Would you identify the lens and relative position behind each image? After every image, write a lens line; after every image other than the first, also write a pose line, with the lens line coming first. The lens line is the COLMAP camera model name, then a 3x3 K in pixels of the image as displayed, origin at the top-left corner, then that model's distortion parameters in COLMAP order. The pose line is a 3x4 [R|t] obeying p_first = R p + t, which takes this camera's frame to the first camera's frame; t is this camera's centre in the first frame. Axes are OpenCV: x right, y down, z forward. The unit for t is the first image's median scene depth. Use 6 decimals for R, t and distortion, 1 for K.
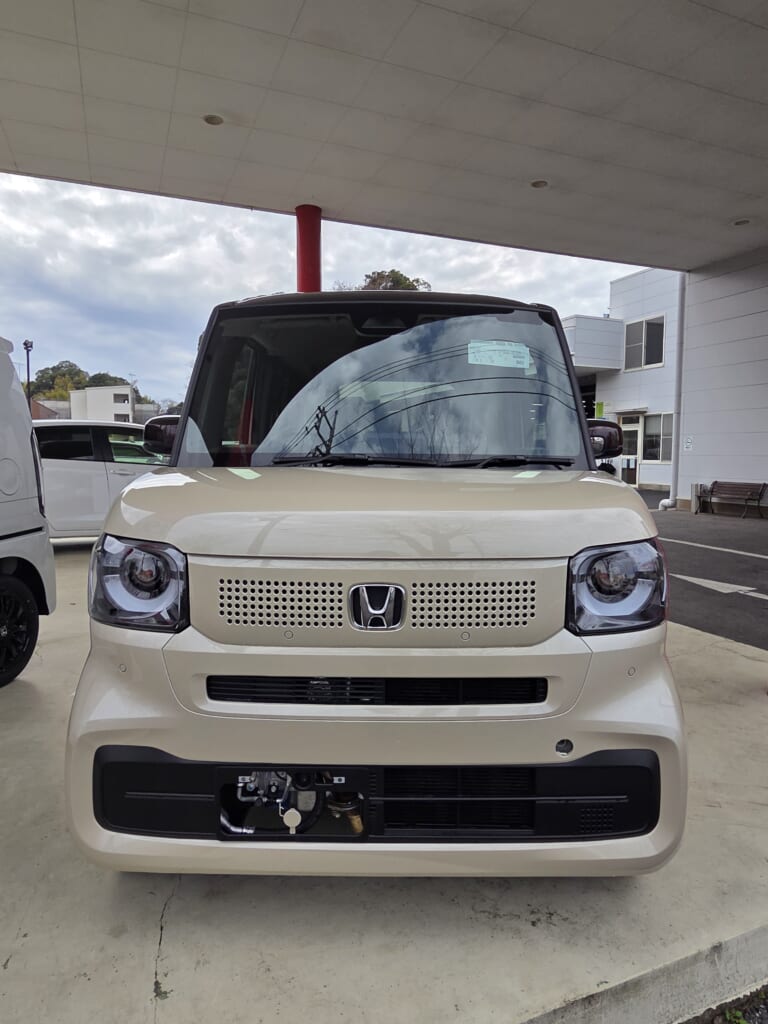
lens RADIAL K [[643.2, 0, 383.7], [0, 643.2, 512.4], [0, 0, 1]] dist [0.000413, 0.002306]
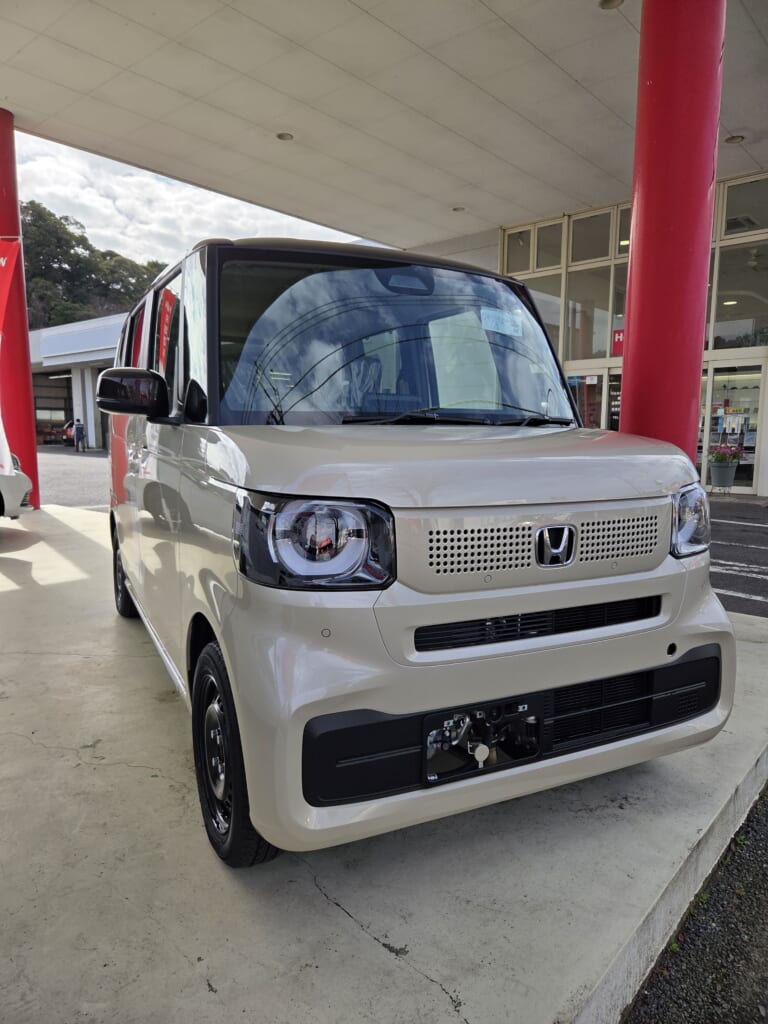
lens RADIAL K [[682.4, 0, 383.6], [0, 682.4, 510.7], [0, 0, 1]] dist [0.045680, -0.002875]
pose [[0.896518, -0.051136, 0.440047, -0.775481], [0.036269, 0.998453, 0.042134, 0.023510], [-0.441521, -0.021814, 0.896986, 0.065282]]
